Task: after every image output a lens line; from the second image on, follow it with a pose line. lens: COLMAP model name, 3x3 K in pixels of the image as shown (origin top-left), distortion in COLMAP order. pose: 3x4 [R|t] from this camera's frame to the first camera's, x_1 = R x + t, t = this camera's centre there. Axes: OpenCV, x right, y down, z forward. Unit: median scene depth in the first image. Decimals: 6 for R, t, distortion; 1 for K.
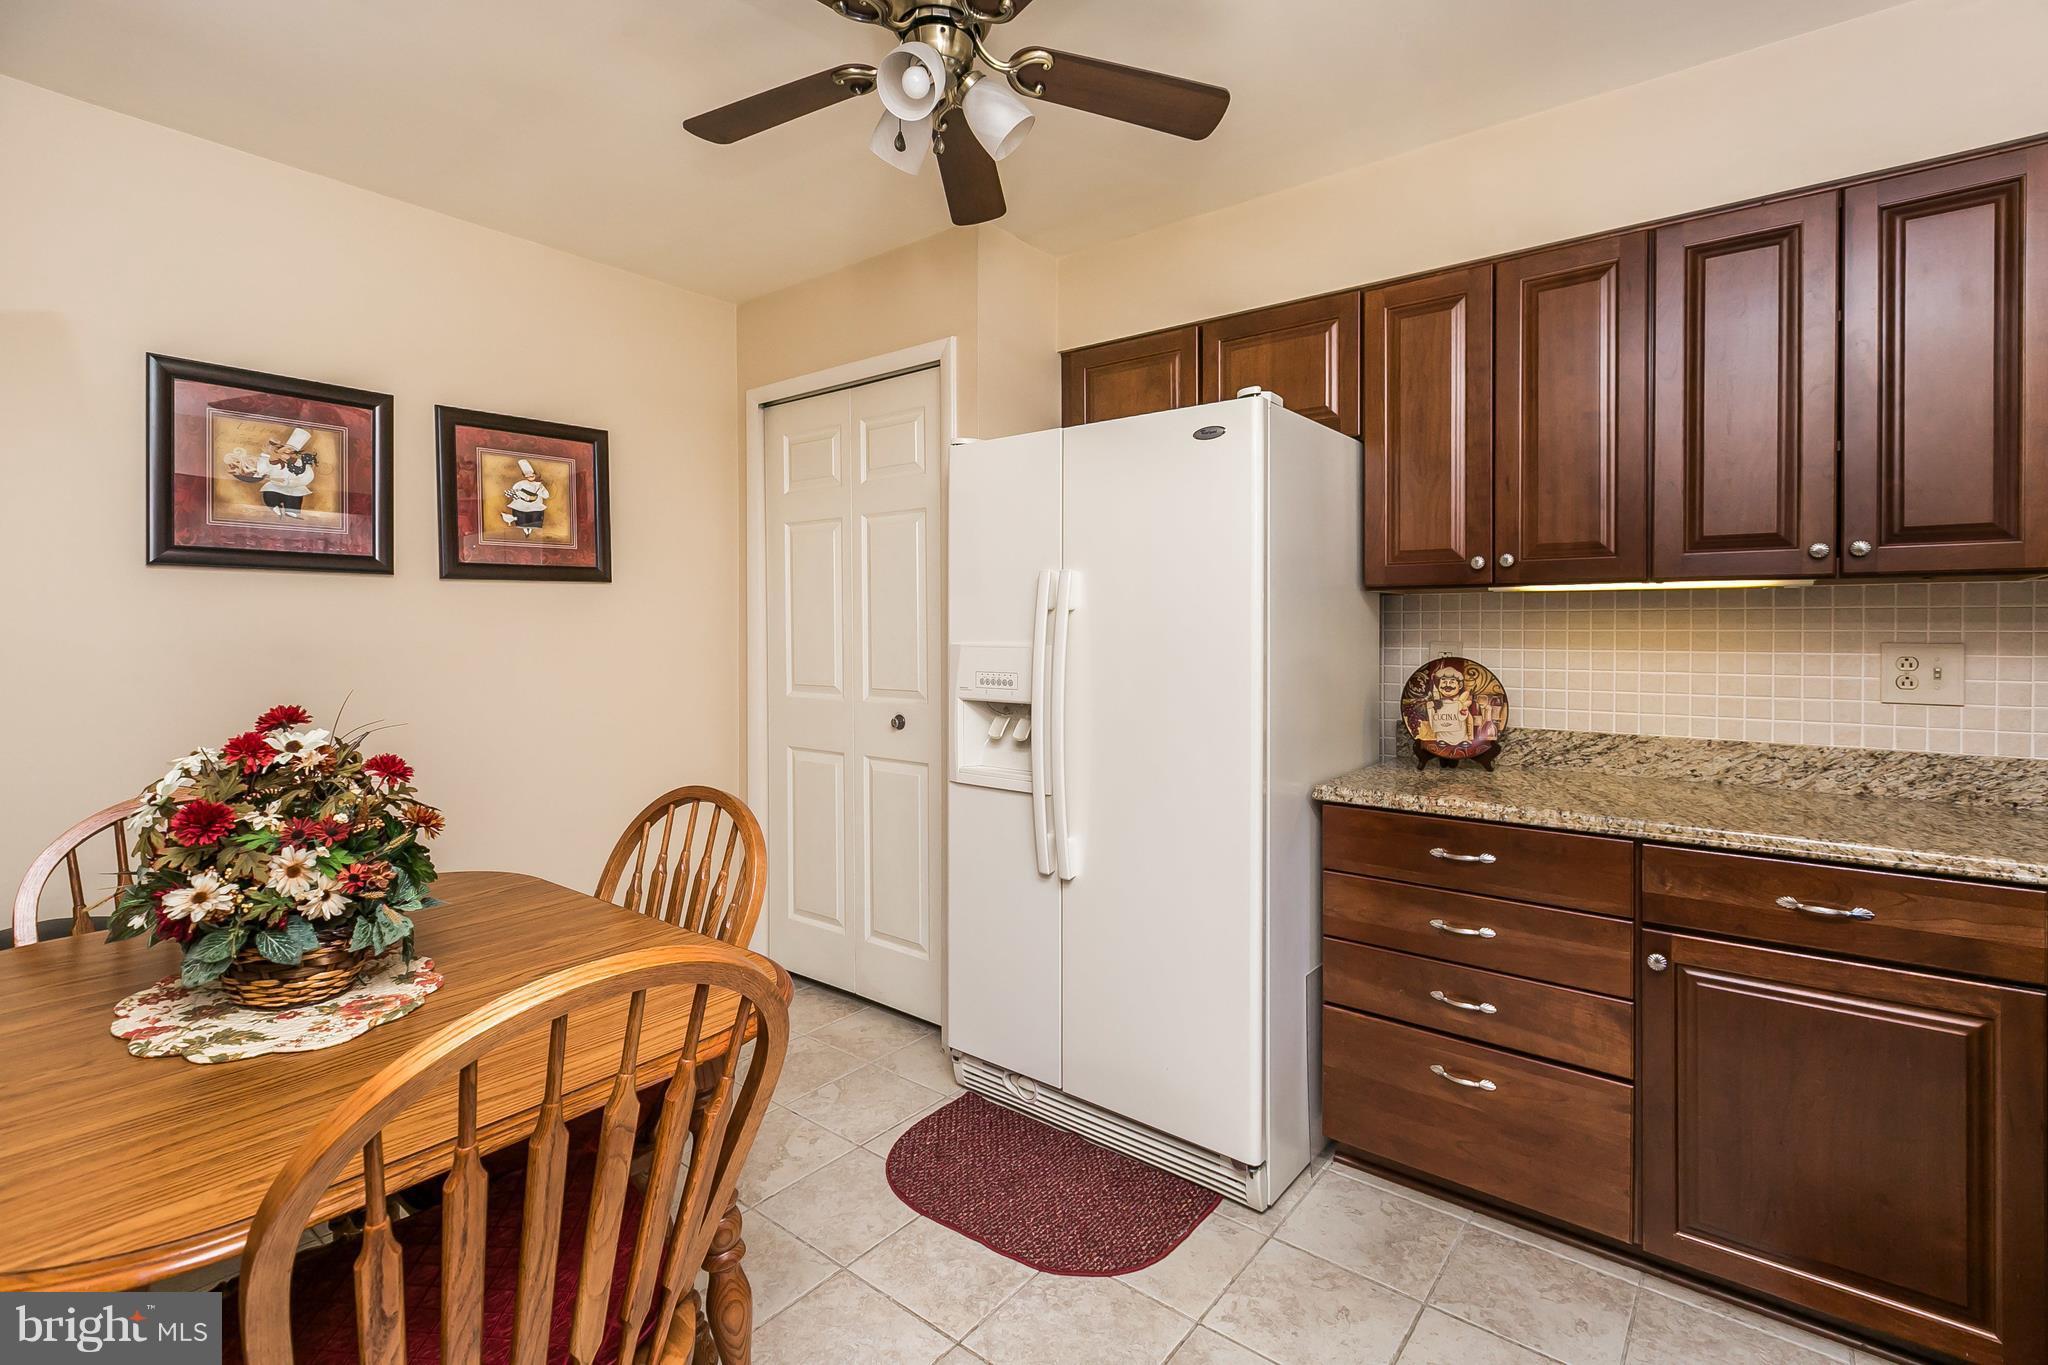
lens RADIAL K [[947.7, 0, 1023.0], [0, 947.7, 633.8], [0, 0, 1]] dist [0.000250, 0.000046]
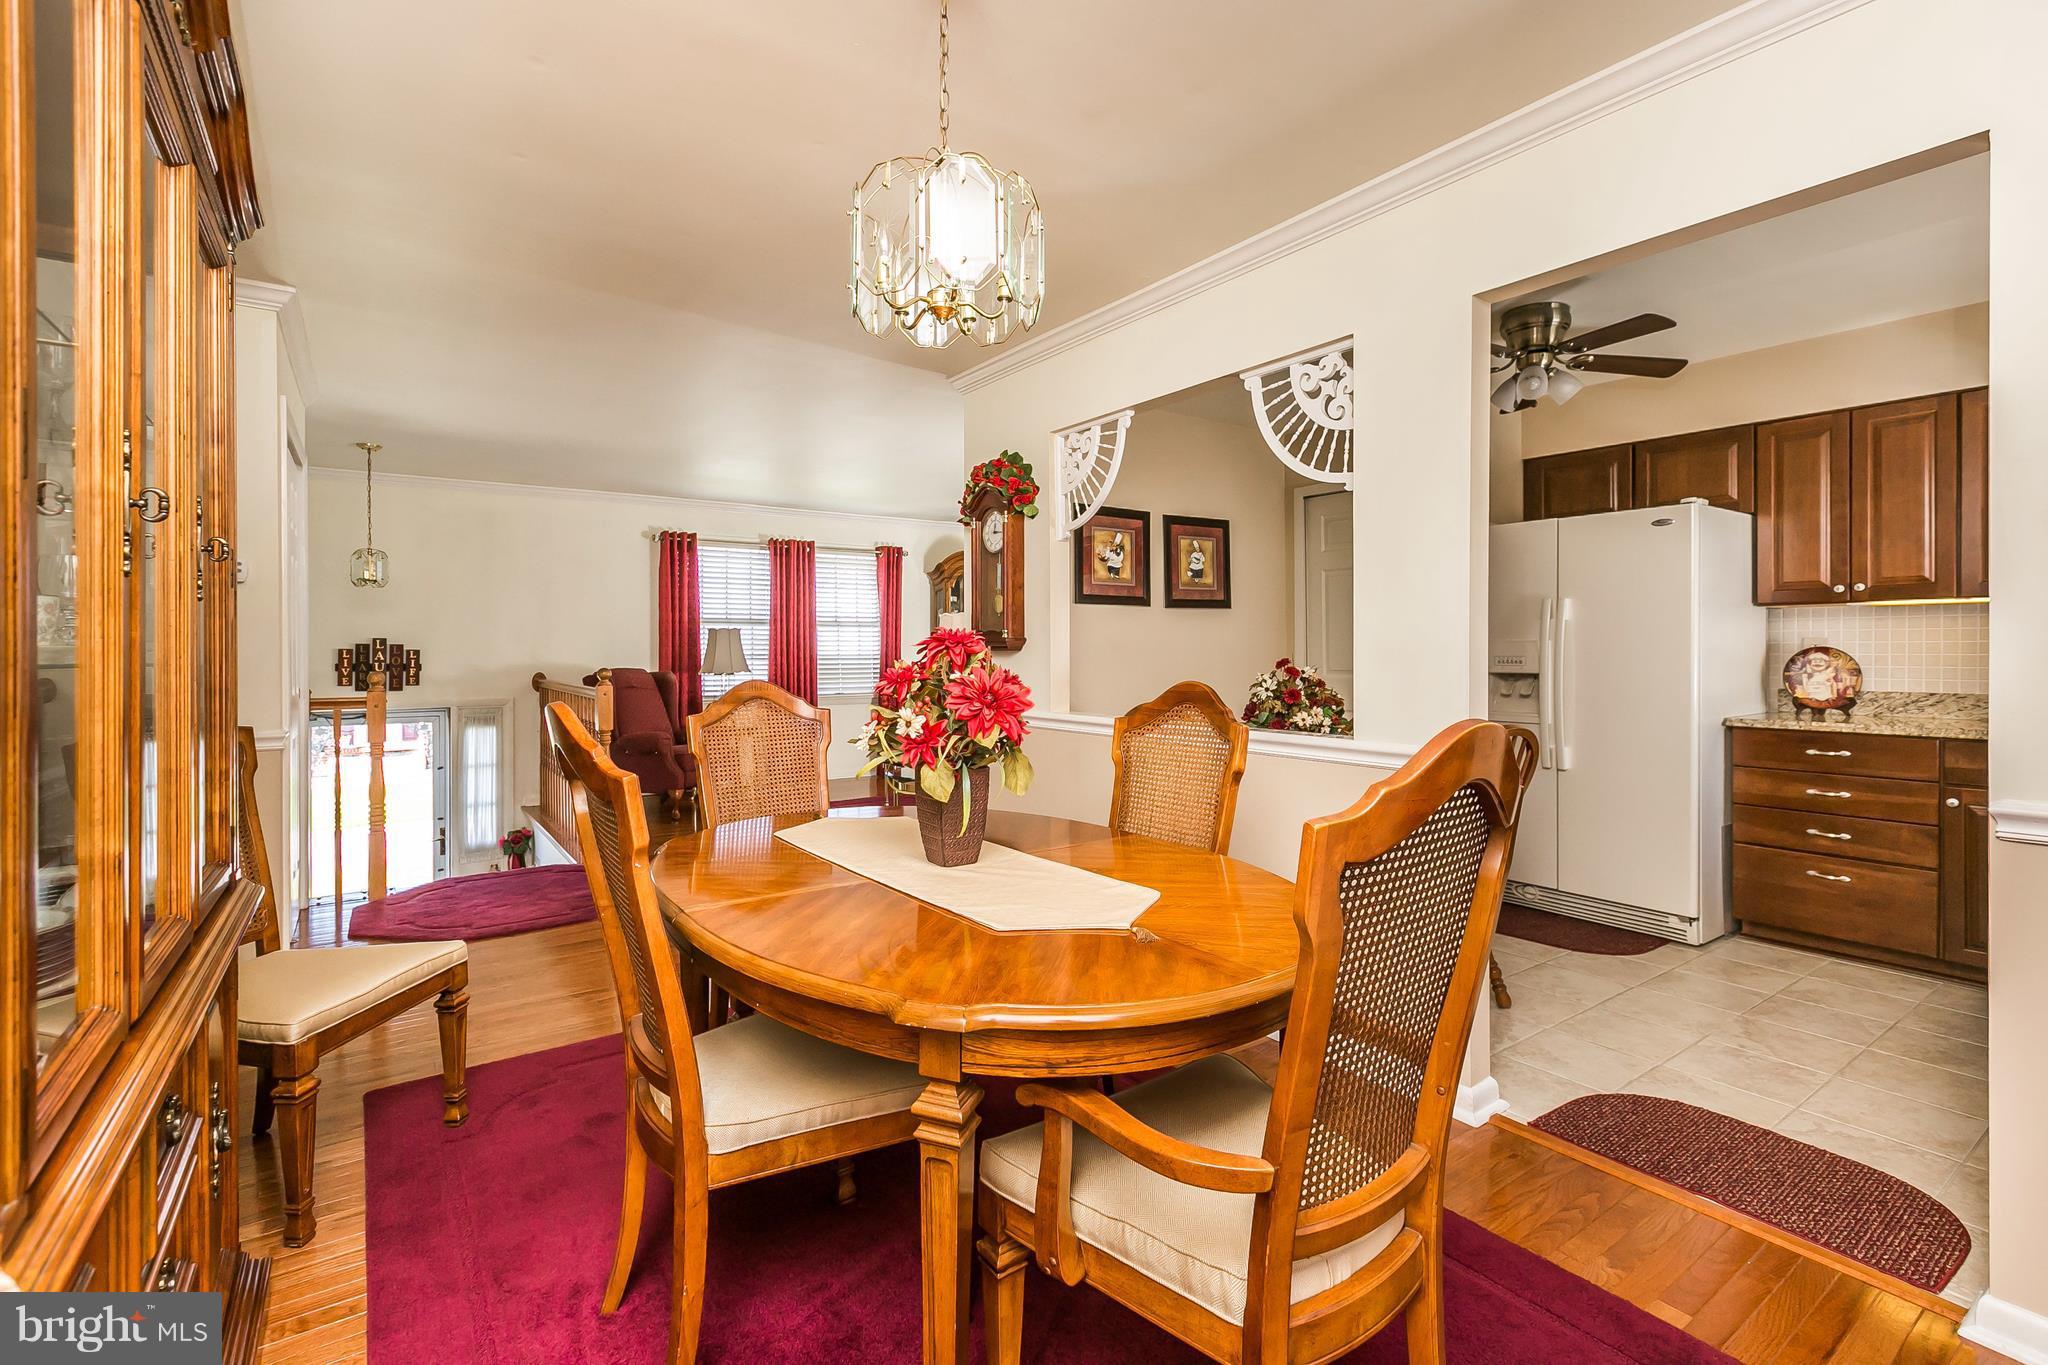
lens RADIAL K [[920.5, 0, 1017.6], [0, 920.5, 653.3], [0, 0, 1]] dist [0.001672, -0.003758]
pose [[0.958851, -0.002016, -0.283903, -0.441393], [0.002631, 0.999995, 0.001787, 0.031487], [0.283898, -0.002460, 0.958851, -0.949303]]
